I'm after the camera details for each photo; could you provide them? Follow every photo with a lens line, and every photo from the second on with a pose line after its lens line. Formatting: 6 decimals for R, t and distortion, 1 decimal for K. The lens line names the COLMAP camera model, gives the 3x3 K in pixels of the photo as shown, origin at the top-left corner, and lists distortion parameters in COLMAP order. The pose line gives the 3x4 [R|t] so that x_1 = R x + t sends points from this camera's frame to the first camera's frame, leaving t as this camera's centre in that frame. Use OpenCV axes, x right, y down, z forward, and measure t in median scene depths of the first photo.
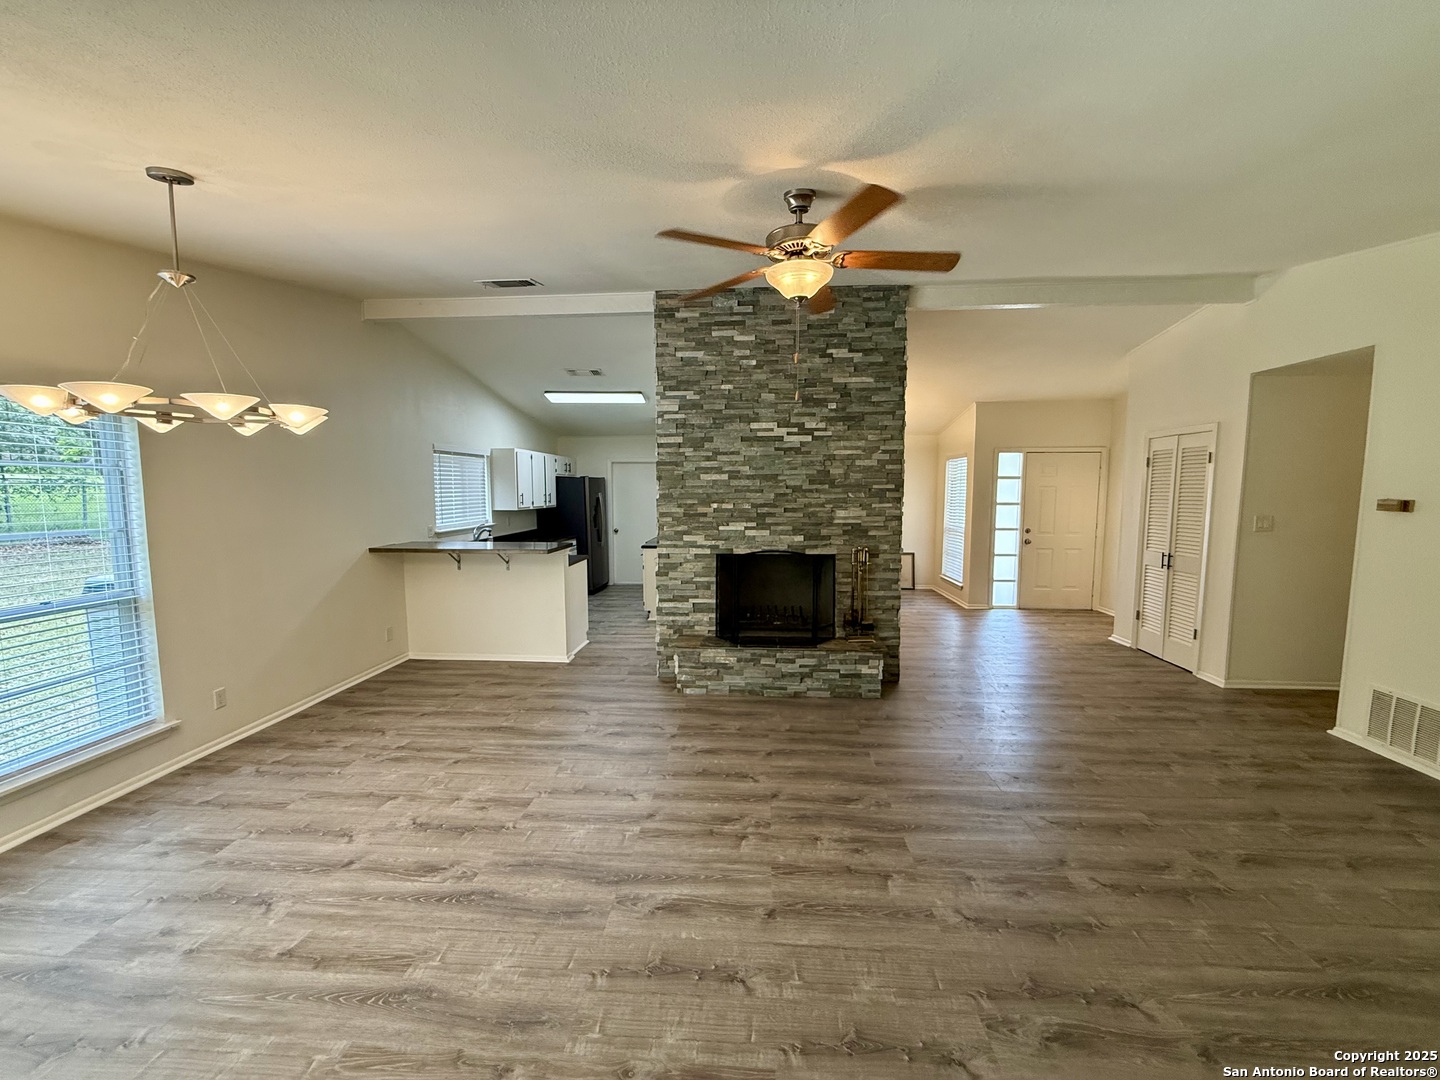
lens RADIAL K [[573.7, 0, 719.0], [0, 573.7, 543.9], [0, 0, 1]] dist [-0.000322, -0.000158]
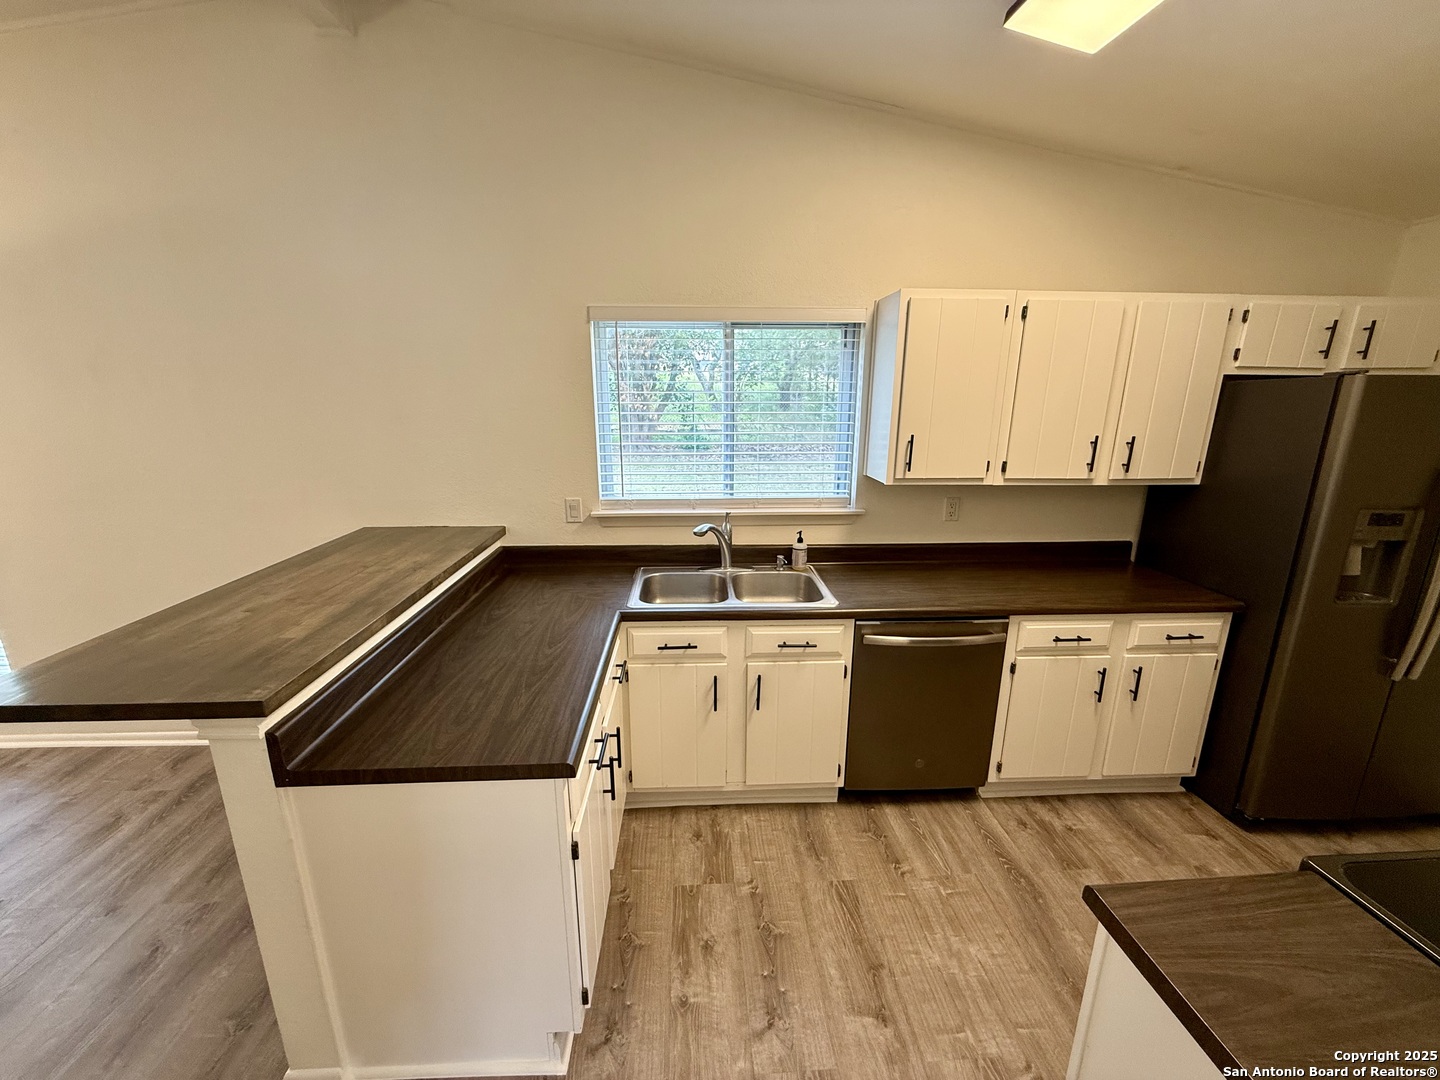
lens RADIAL K [[573.7, 0, 719.0], [0, 573.7, 543.9], [0, 0, 1]] dist [-0.000322, -0.000158]
pose [[0.111459, 0.244939, -0.963110, -0.053004], [-0.096543, 0.967234, 0.234815, -0.144983], [0.989068, 0.066810, 0.131454, 1.326551]]
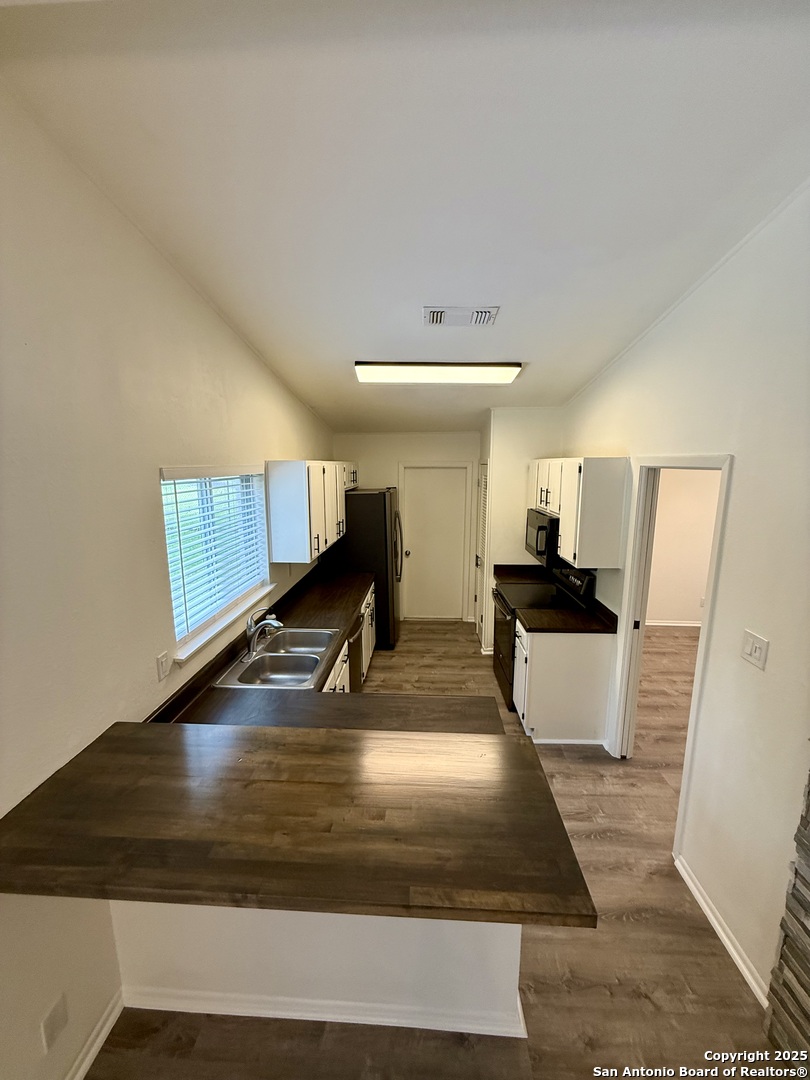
lens RADIAL K [[430.3, 0, 405.0], [0, 430.3, 540.0], [0, 0, 1]] dist [-0.000322, -0.000158]
pose [[0.999798, -0.002298, 0.019967, -0.403110], [0.000710, 0.996860, 0.079183, -0.184004], [-0.020086, -0.079153, 0.996660, 0.841854]]
